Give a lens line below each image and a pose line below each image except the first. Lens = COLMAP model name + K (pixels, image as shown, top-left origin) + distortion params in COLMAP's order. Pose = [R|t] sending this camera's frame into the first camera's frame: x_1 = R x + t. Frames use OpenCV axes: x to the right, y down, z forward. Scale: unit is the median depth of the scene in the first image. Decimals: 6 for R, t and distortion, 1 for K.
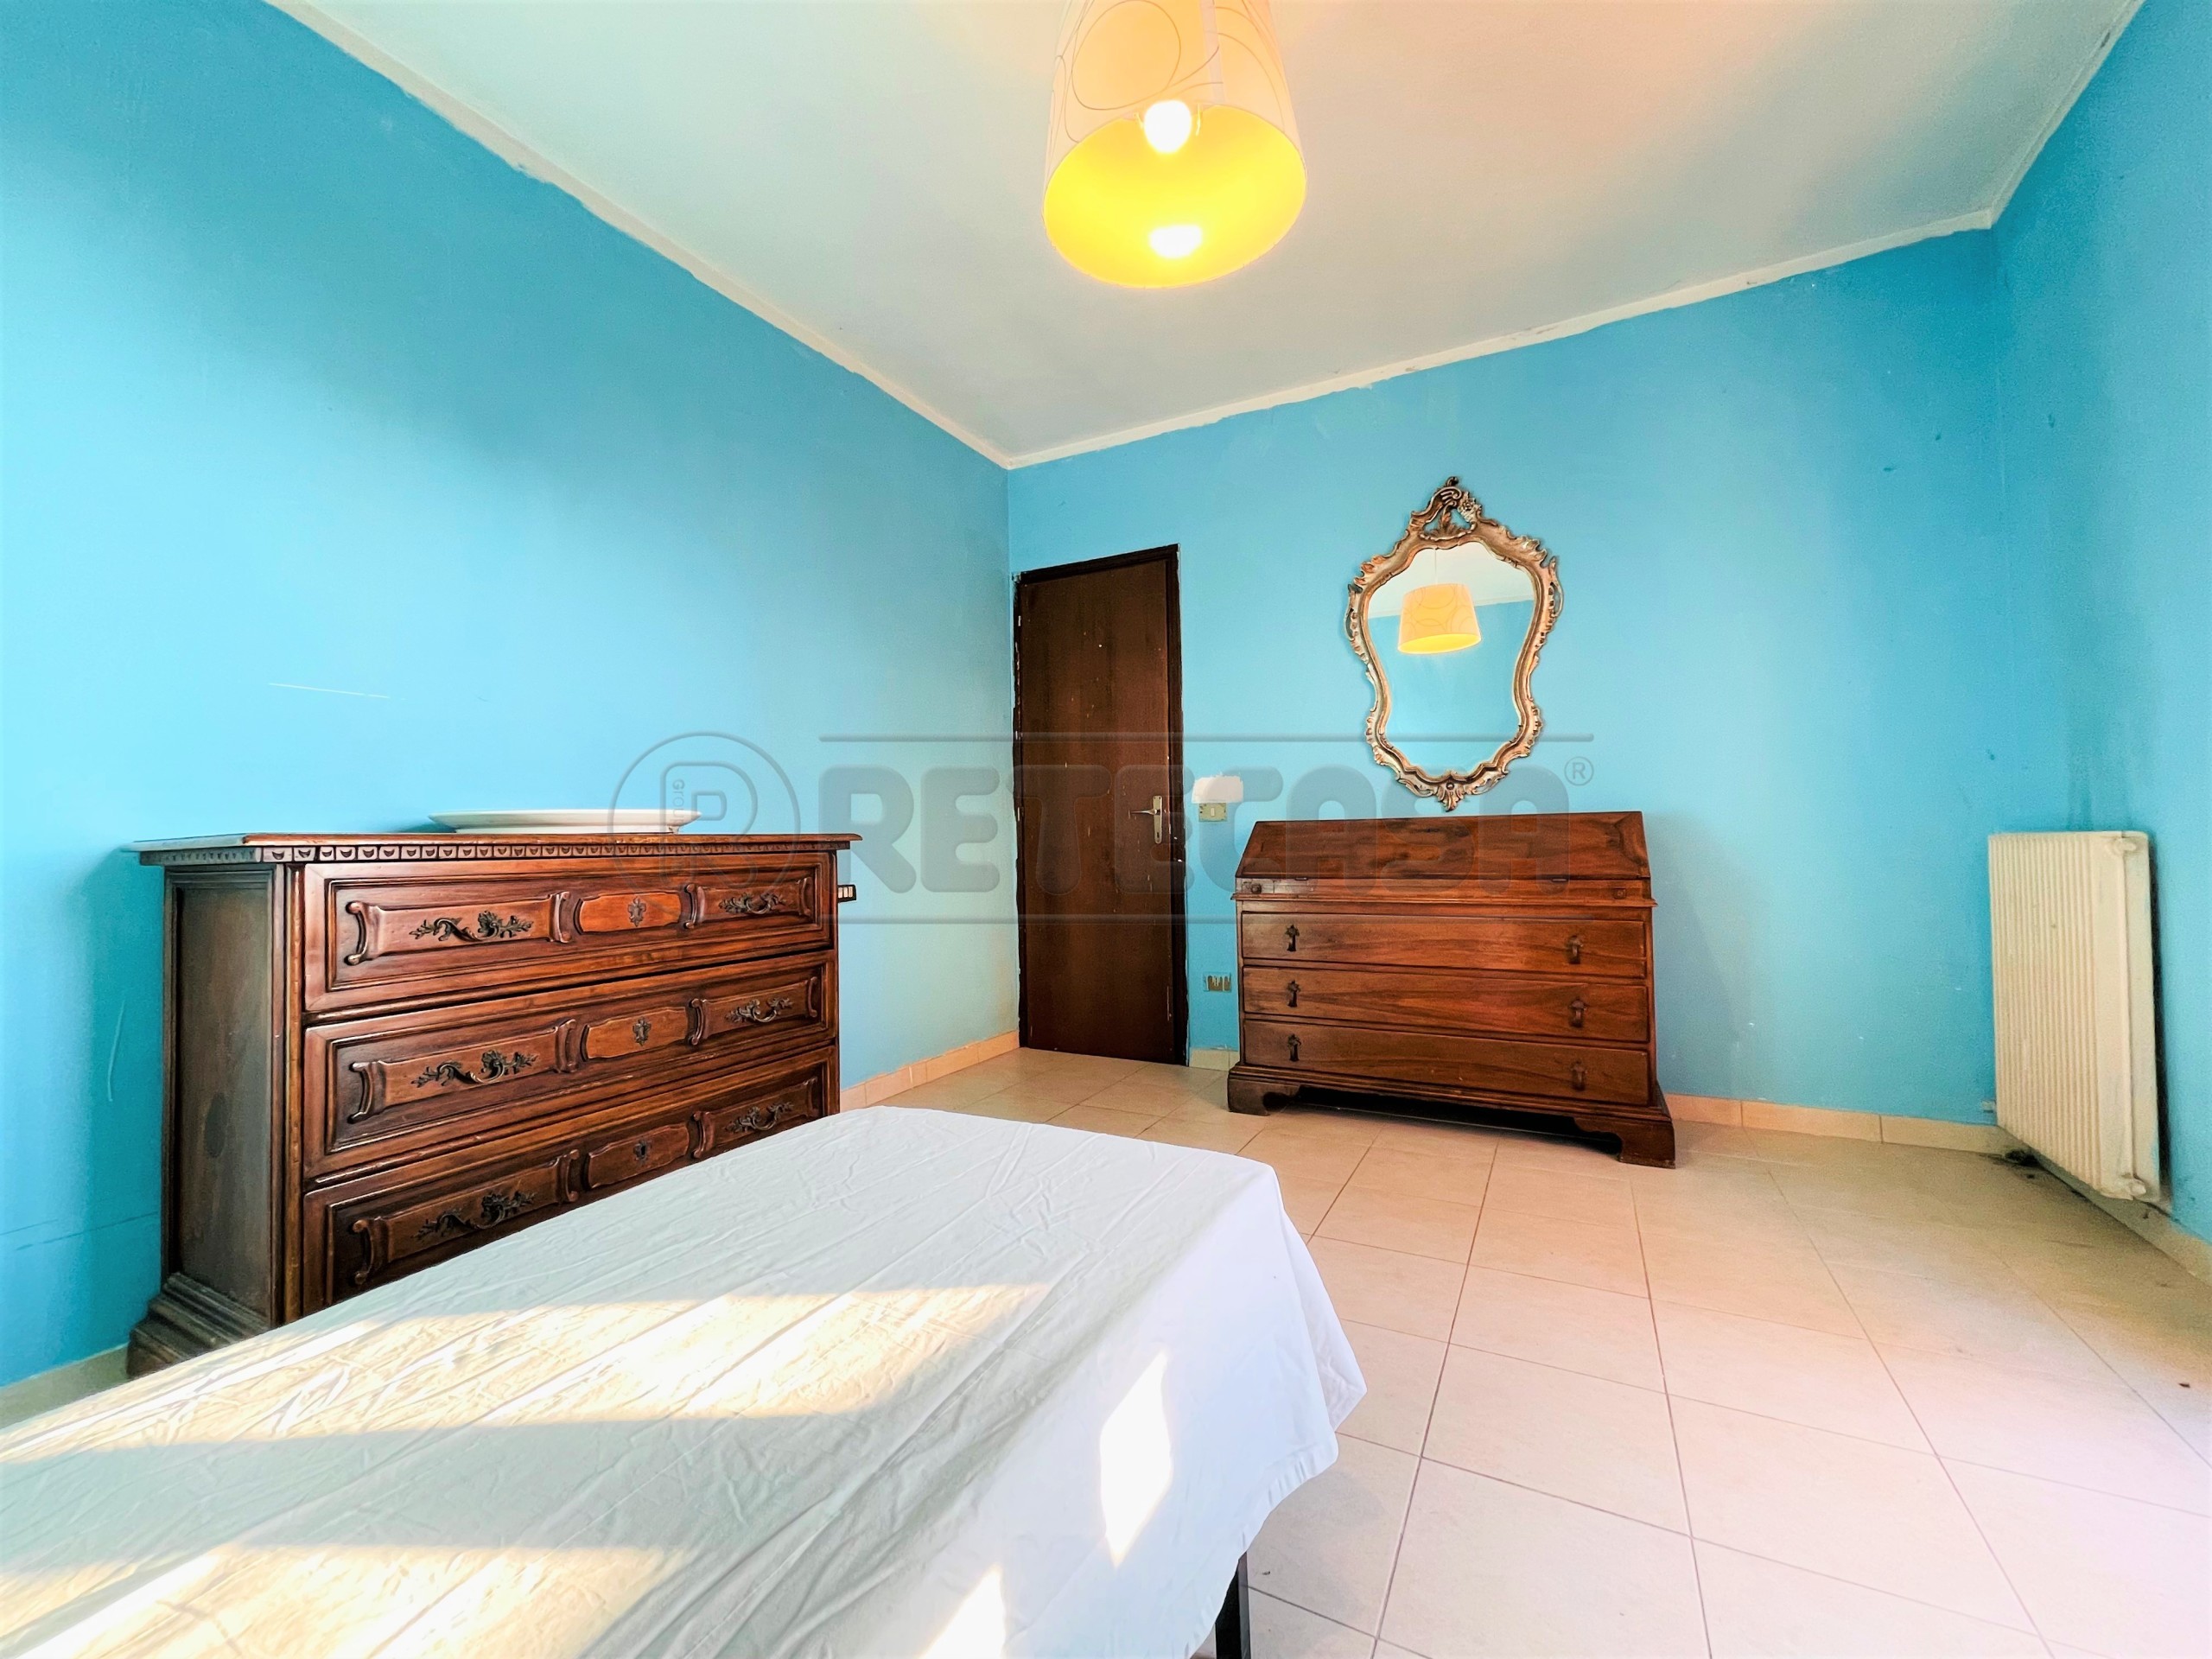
lens RADIAL K [[887.4, 0, 1118.9], [0, 887.4, 819.9], [0, 0, 1]] dist [-0.008411, 0.000493]
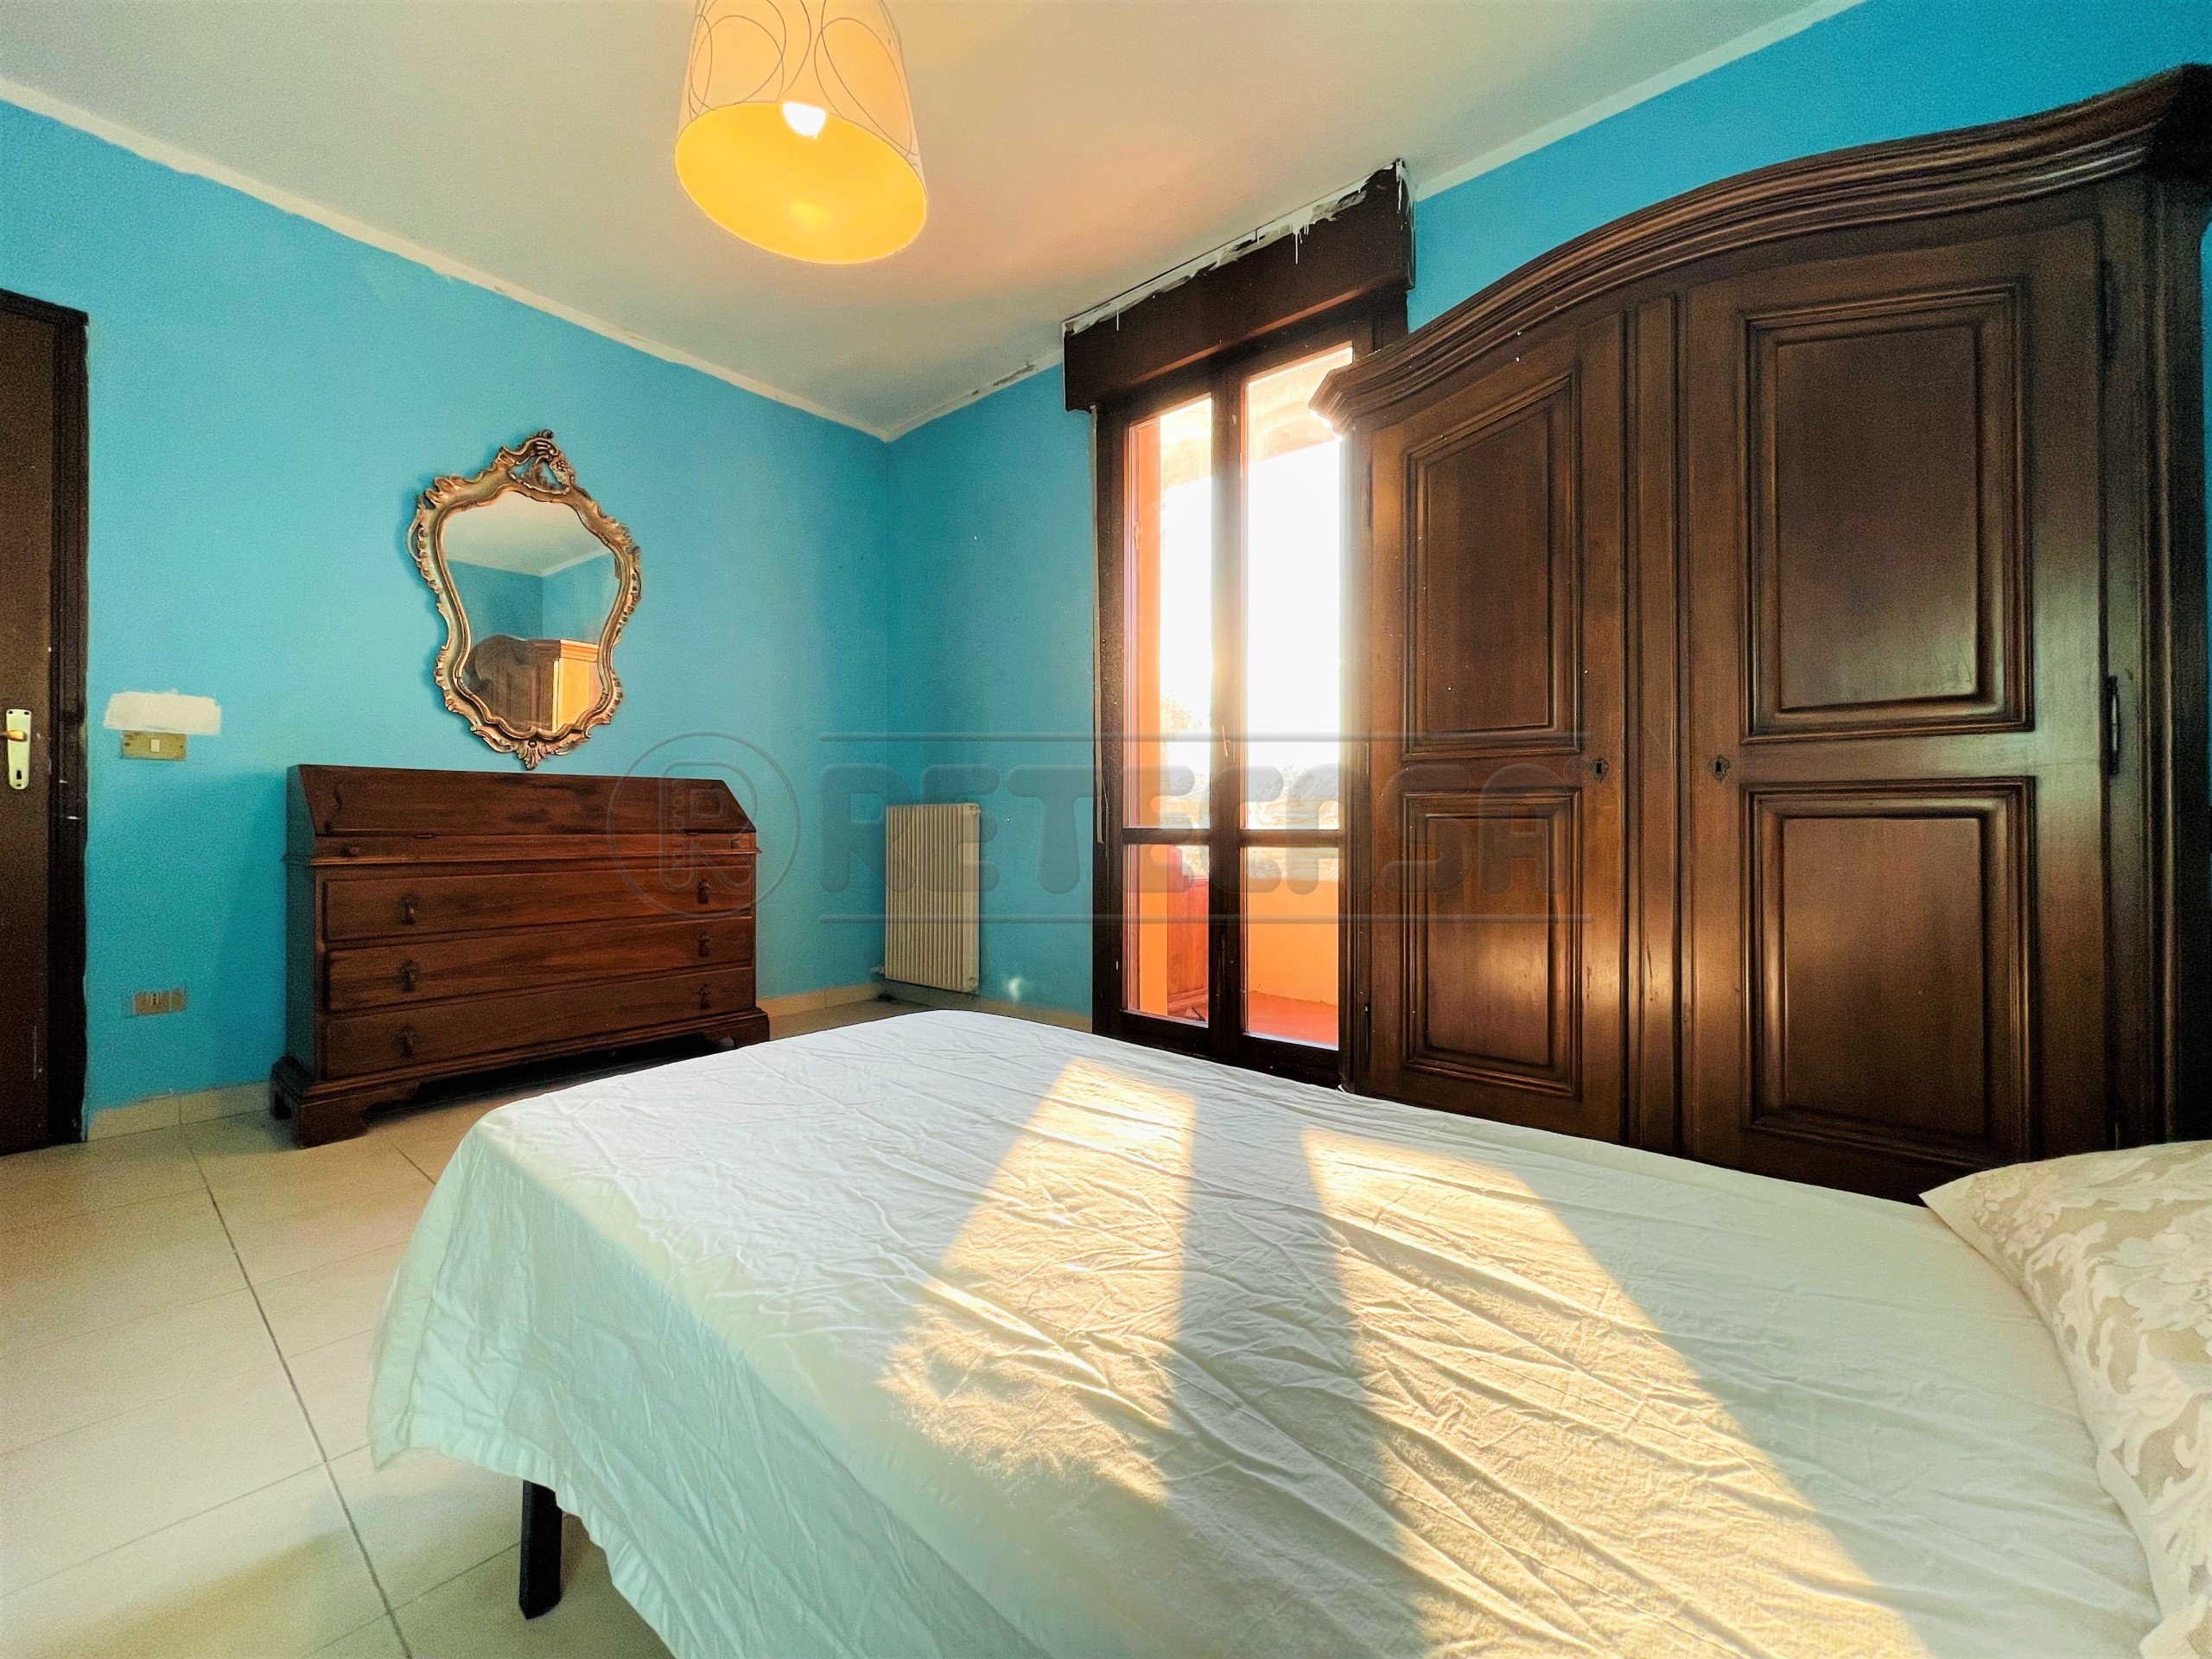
lens RADIAL K [[887.4, 0, 1086.5], [0, 887.4, 817.7], [0, 0, 1]] dist [-0.008411, 0.000493]
pose [[0.224711, 0.020148, 0.974217, -0.543511], [-0.025376, 0.999568, -0.014819, 0.052547], [-0.974095, -0.021392, 0.225125, 0.234929]]
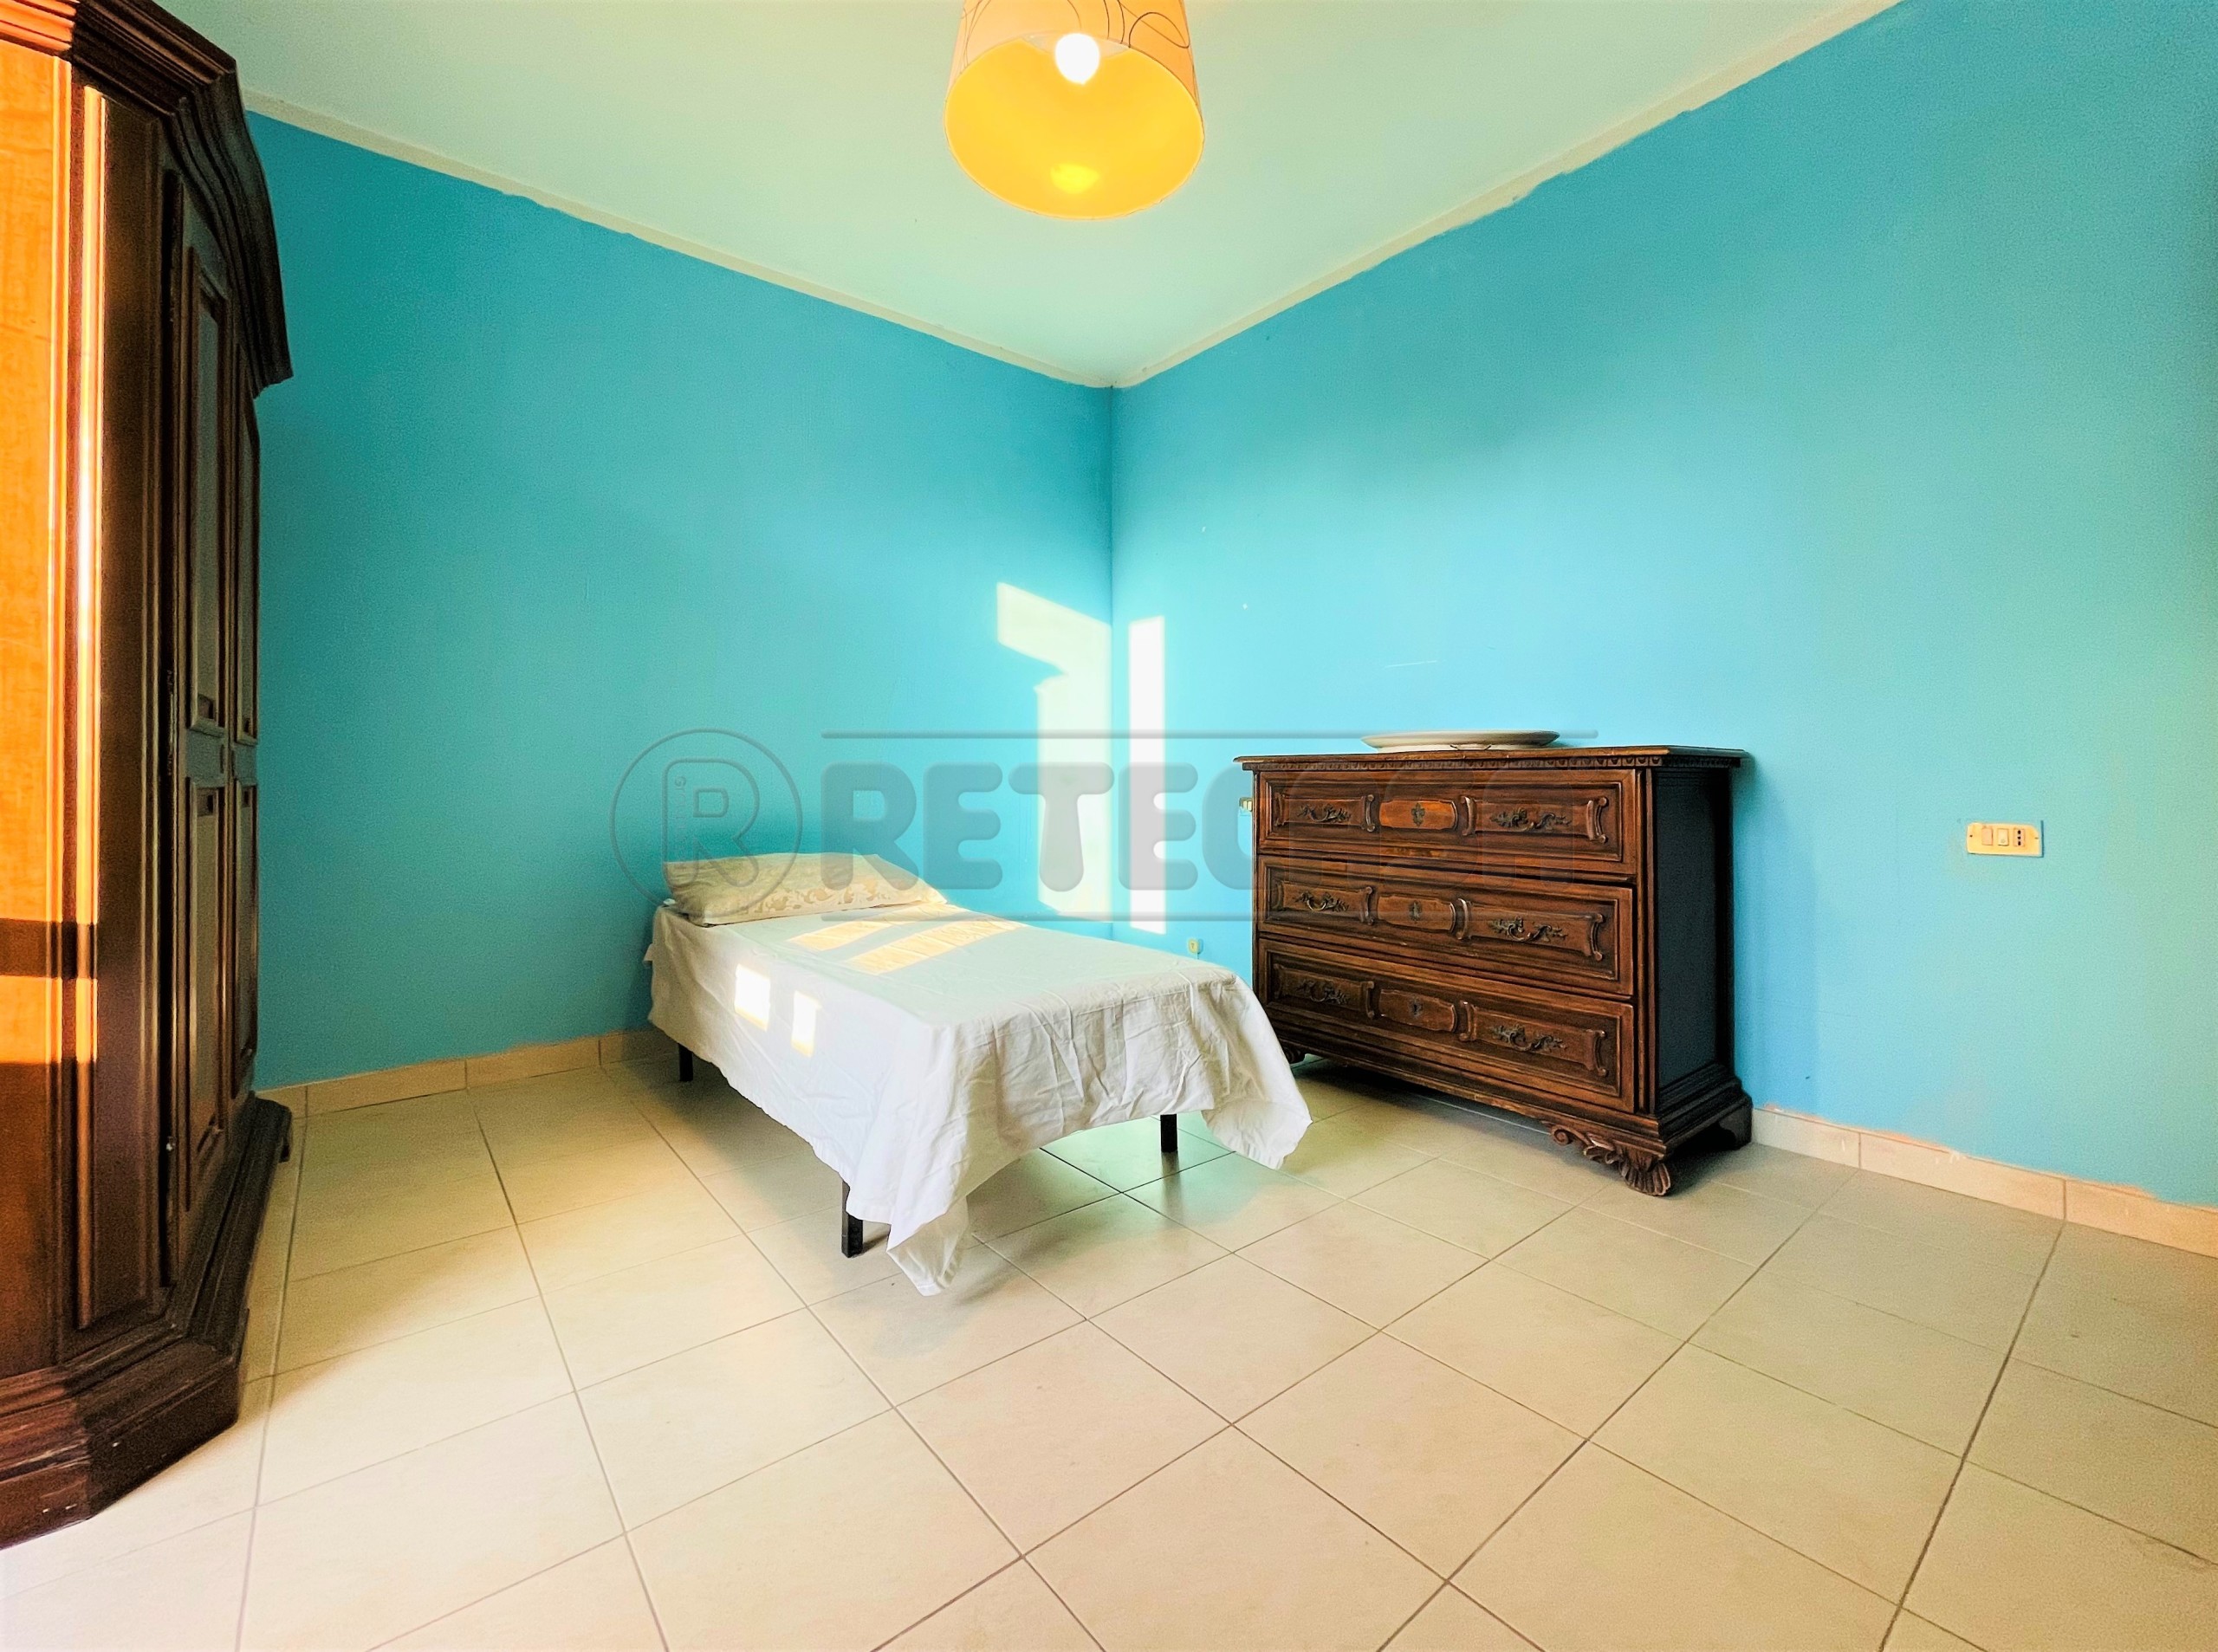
lens RADIAL K [[937.8, 0, 1152.7], [0, 937.8, 767.2], [0, 0, 1]] dist [-0.001688, -0.001375]
pose [[-0.377518, 0.006229, -0.925981, 0.608799], [0.031139, 0.999497, -0.005972, 0.024666], [0.925479, -0.031089, -0.377522, 0.870169]]
